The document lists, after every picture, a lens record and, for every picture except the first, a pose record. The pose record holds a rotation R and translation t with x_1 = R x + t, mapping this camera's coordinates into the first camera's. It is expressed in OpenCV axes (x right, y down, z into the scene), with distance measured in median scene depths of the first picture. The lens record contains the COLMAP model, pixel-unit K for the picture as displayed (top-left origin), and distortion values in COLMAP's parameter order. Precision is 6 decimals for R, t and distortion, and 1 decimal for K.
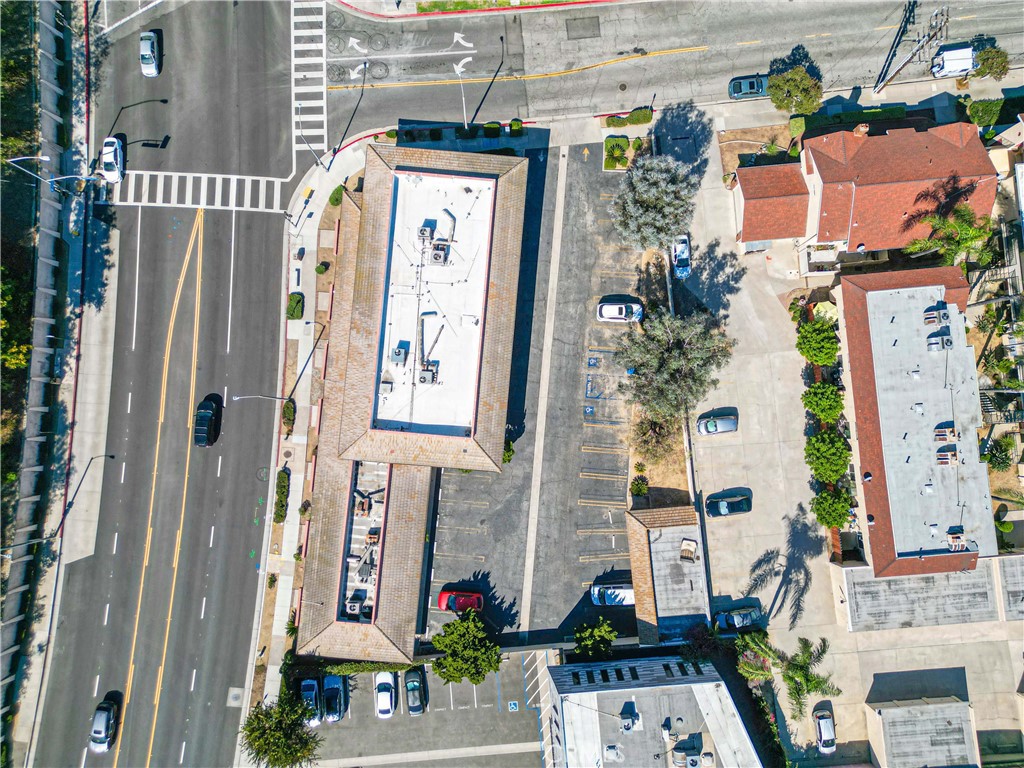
lens RADIAL K [[721.4, 0, 512.6], [0, 721.4, 377.5], [0, 0, 1]] dist [0.062588, -0.052207]
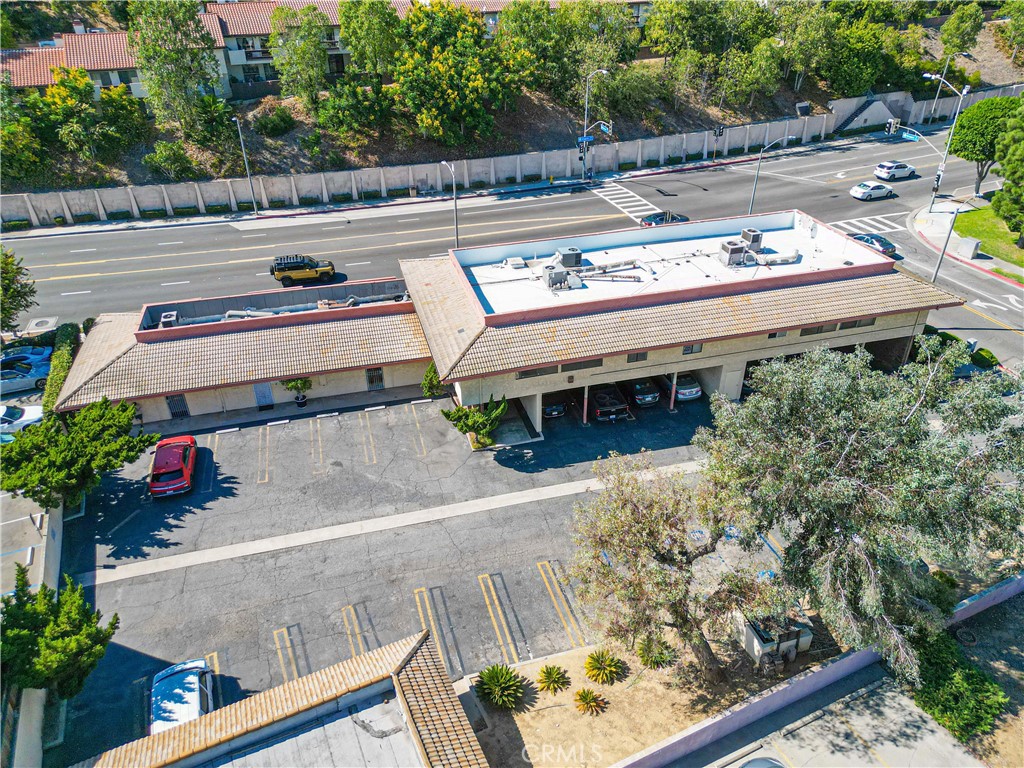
lens RADIAL K [[721.4, 0, 517.0], [0, 721.4, 382.3], [0, 0, 1]] dist [0.062588, -0.052207]
pose [[0.347157, 0.496766, -0.795427, 0.382583], [-0.936238, 0.232622, -0.263334, 0.202612], [0.054218, 0.836128, 0.545848, 0.677177]]
